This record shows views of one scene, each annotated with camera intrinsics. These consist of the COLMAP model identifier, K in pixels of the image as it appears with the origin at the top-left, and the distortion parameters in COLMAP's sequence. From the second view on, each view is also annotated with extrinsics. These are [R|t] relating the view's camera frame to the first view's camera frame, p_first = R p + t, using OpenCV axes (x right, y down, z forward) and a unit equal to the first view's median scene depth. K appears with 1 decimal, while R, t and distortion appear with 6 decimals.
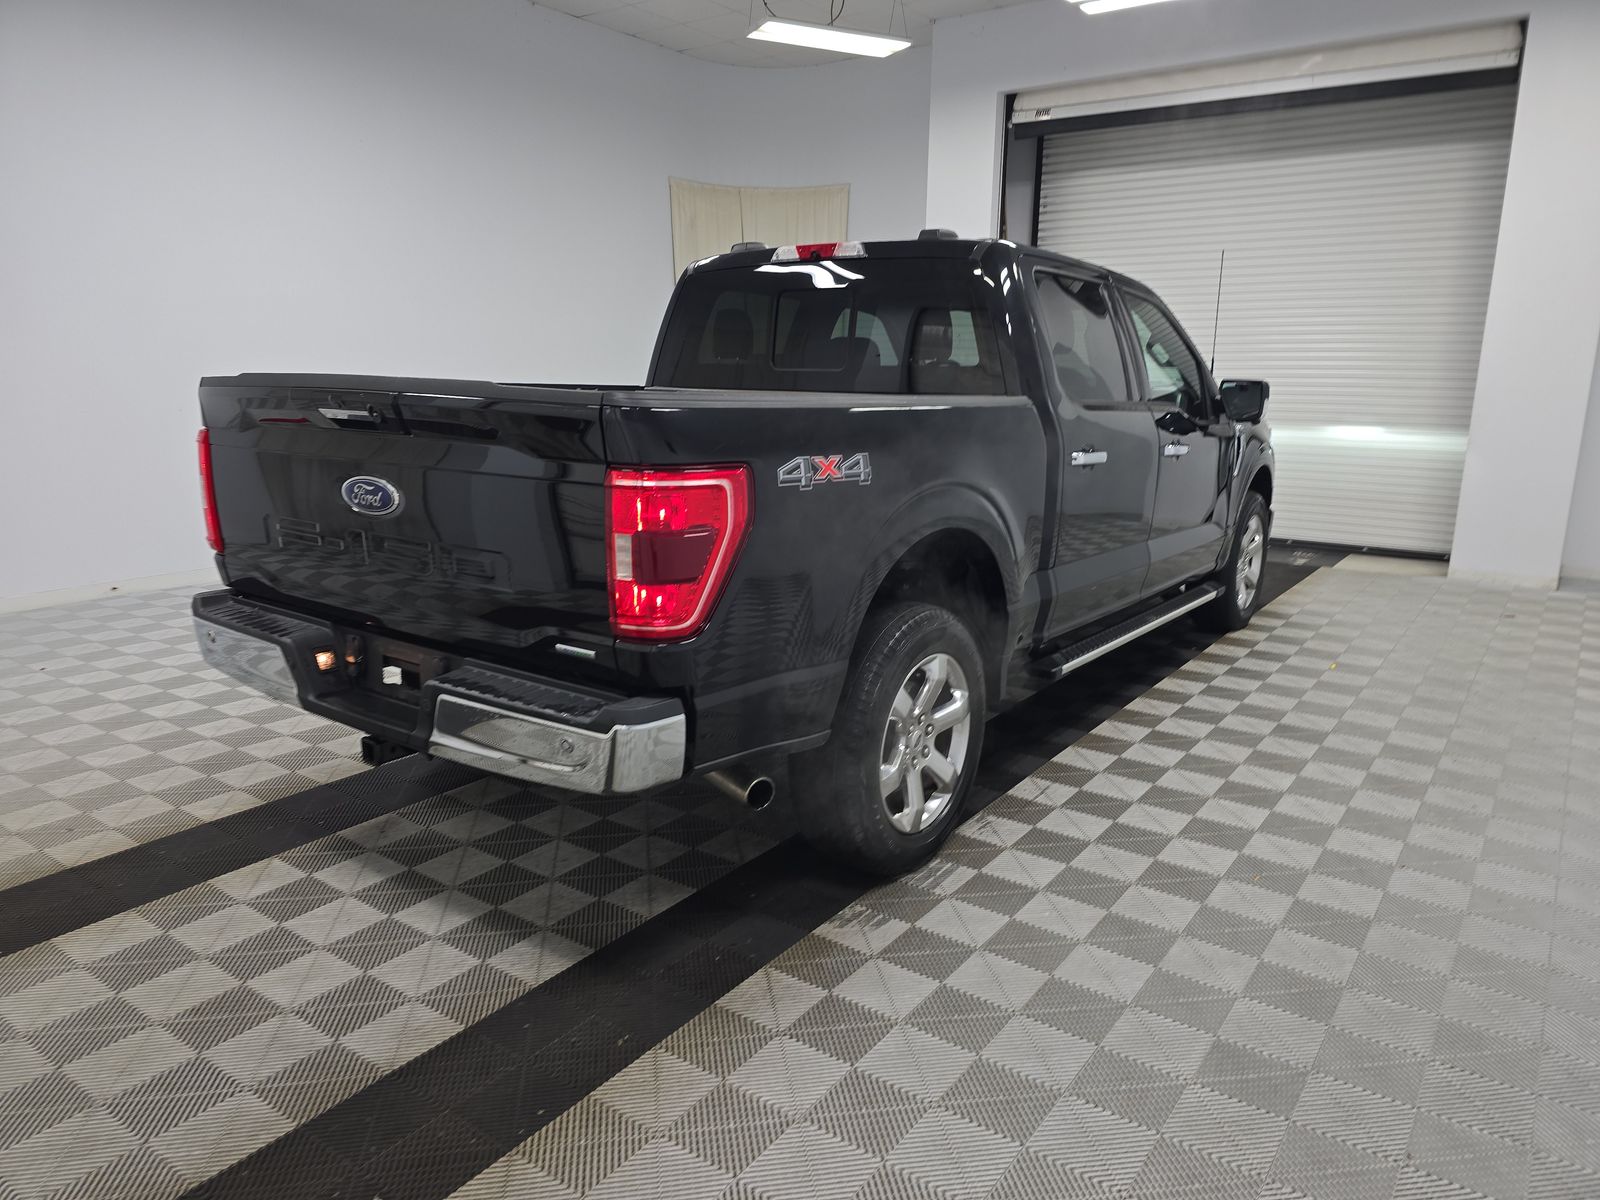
lens RADIAL K [[1080.6, 0, 816.6], [0, 1080.6, 598.2], [0, 0, 1]] dist [0.067742, -0.052348]
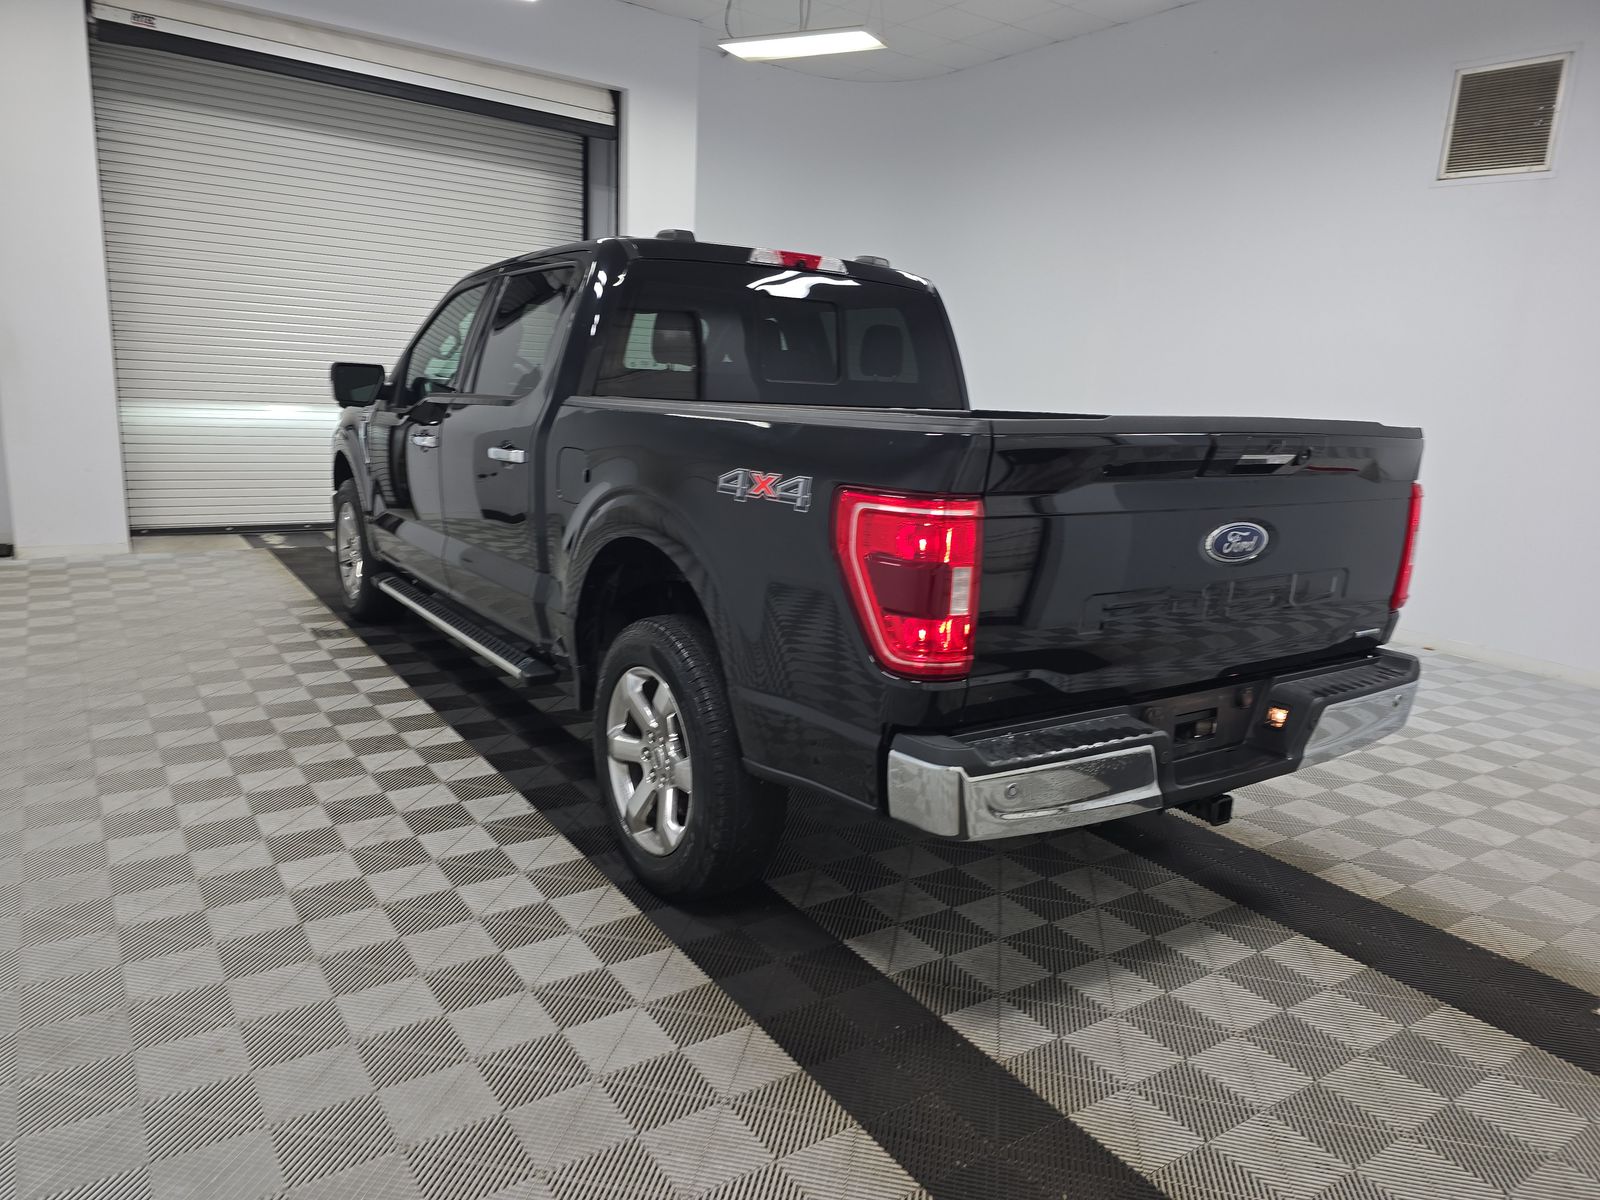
lens RADIAL K [[1080.6, 0, 816.6], [0, 1080.6, 598.2], [0, 0, 1]] dist [0.067742, -0.052348]
pose [[0.335878, -0.184074, 0.923744, -0.973272], [0.154690, 0.978182, 0.138676, -0.161000], [-0.929116, 0.096316, 0.357024, 0.688295]]
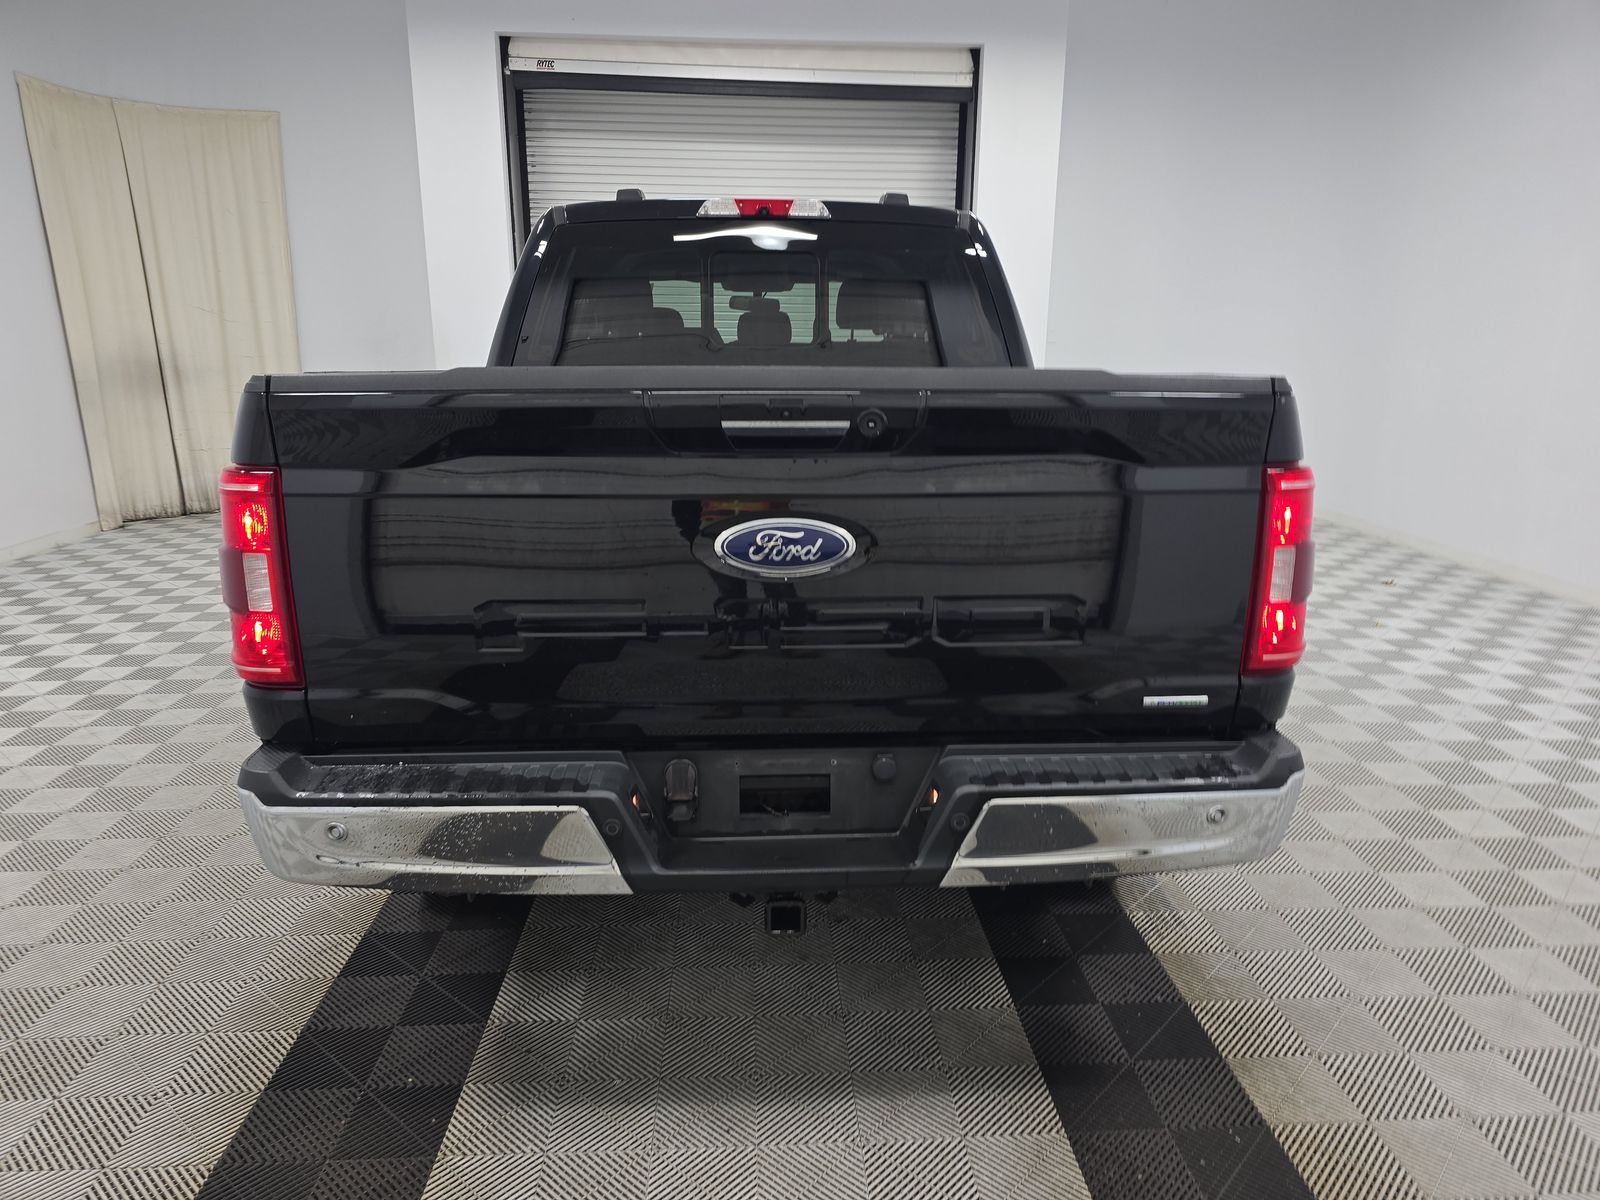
lens RADIAL K [[1080.6, 0, 816.6], [0, 1080.6, 598.2], [0, 0, 1]] dist [0.067742, -0.052348]
pose [[0.777698, -0.152643, 0.609825, -0.551462], [0.137480, 0.987888, 0.071950, -0.073664], [-0.613421, 0.027883, 0.789264, 0.315963]]
